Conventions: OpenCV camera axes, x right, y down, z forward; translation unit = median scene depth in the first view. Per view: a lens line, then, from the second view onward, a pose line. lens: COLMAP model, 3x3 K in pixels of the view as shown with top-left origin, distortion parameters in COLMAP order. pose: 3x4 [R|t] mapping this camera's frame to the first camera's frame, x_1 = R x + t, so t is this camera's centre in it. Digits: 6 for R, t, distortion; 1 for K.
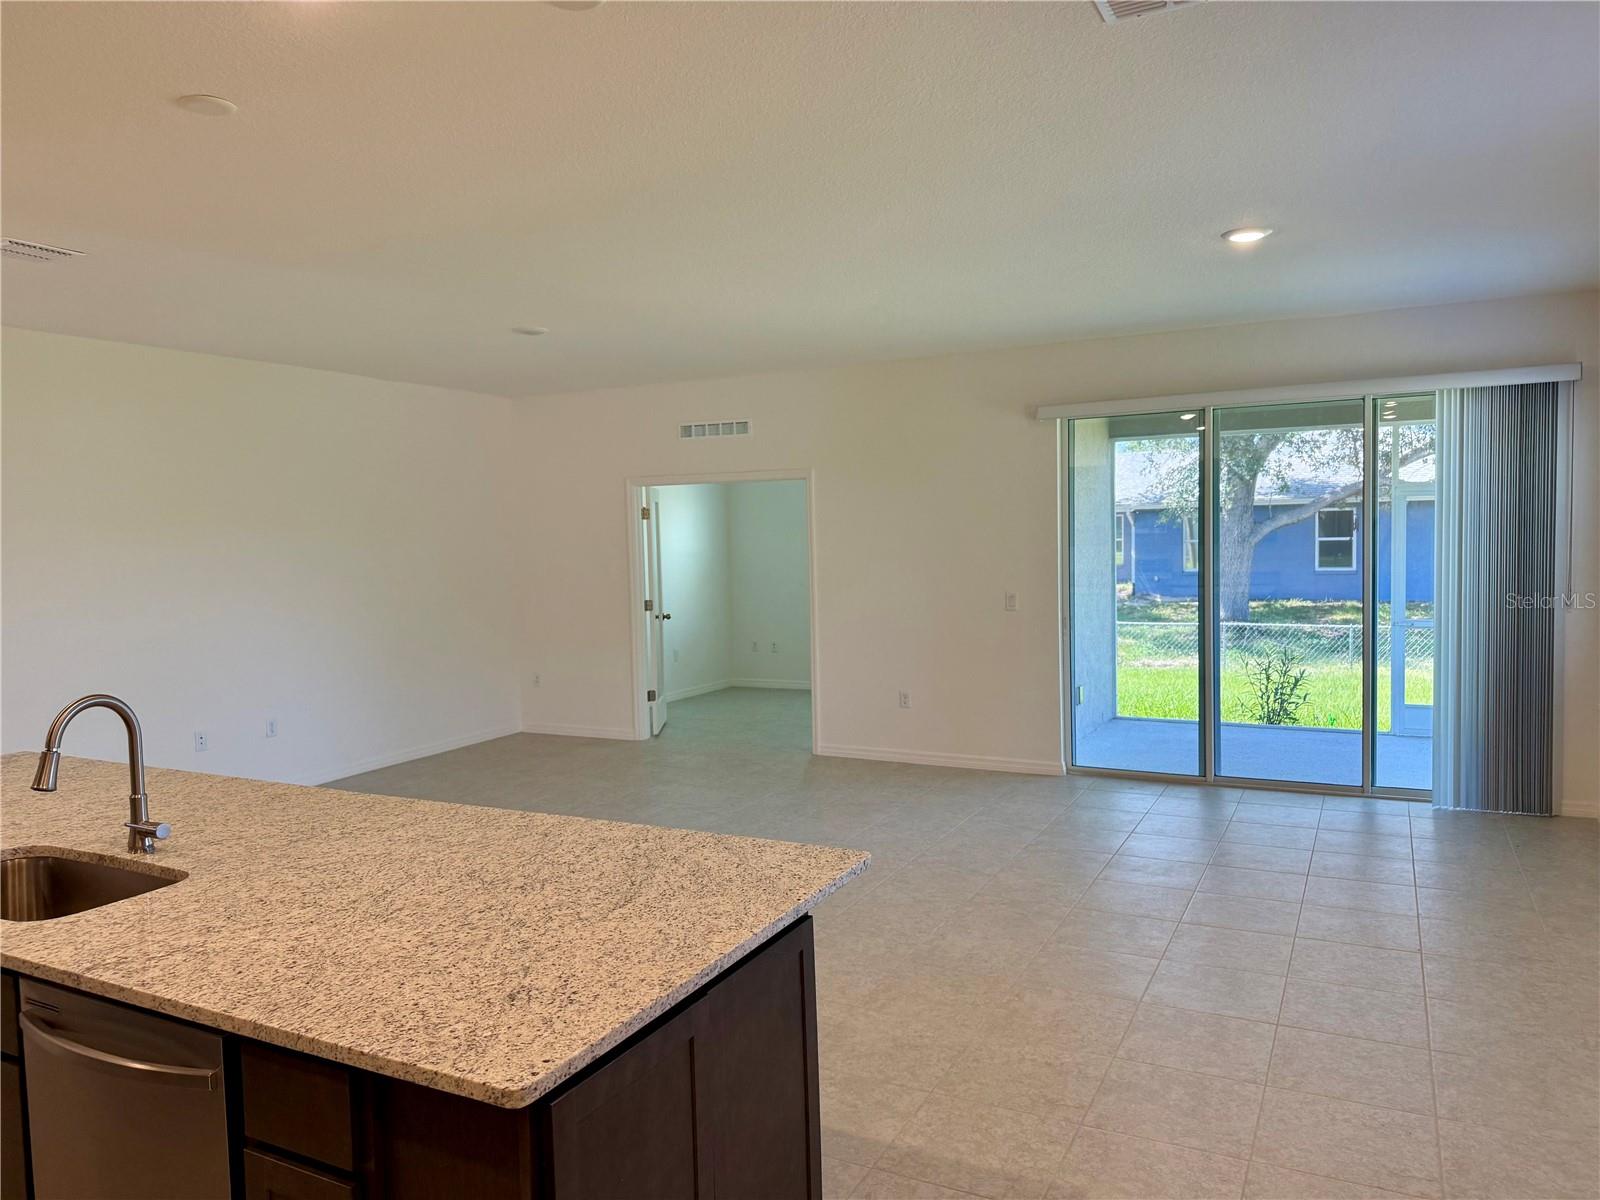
lens RADIAL K [[1129.6, 0, 800.3], [0, 1129.6, 593.5], [0, 0, 1]] dist [0.016162, -0.009428]
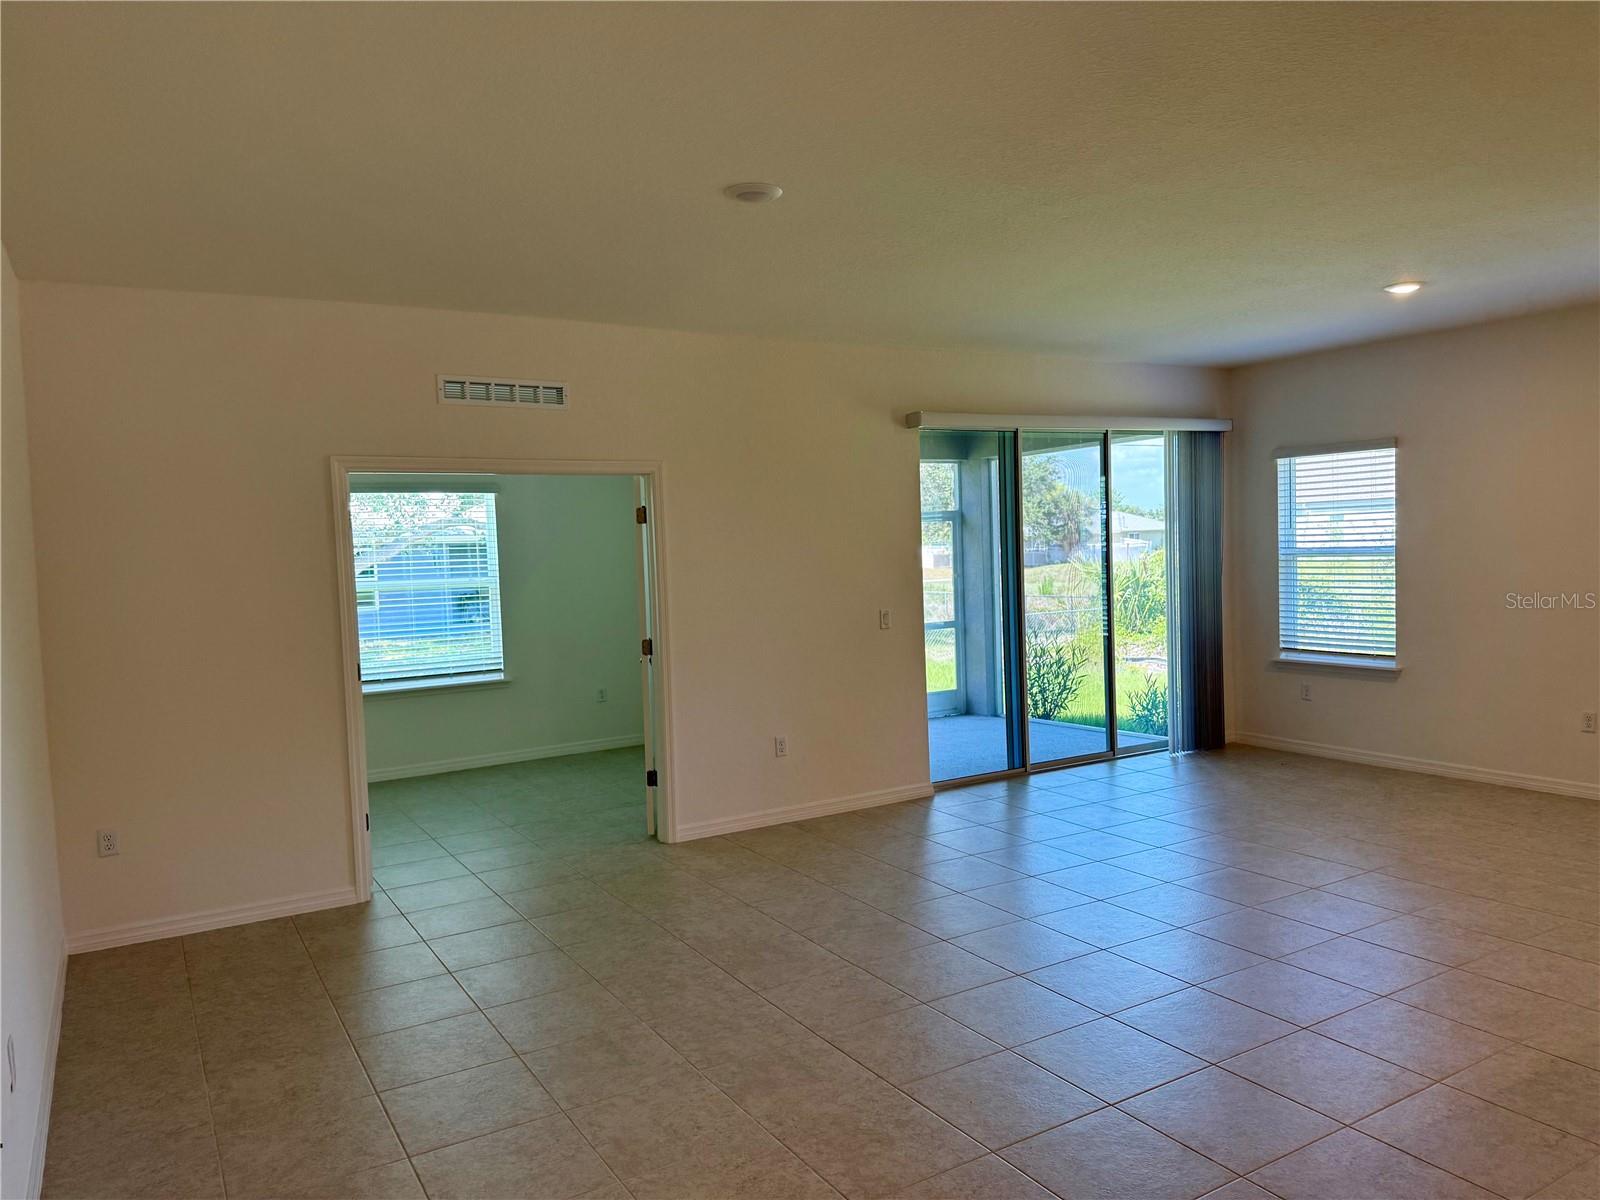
lens RADIAL K [[1129.6, 0, 802.5], [0, 1129.6, 607.7], [0, 0, 1]] dist [0.016162, -0.009428]
pose [[0.513165, -0.039184, 0.857395, -0.671189], [0.075754, 0.997126, 0.000230, -0.007282], [-0.854940, 0.064833, 0.514659, 0.614075]]
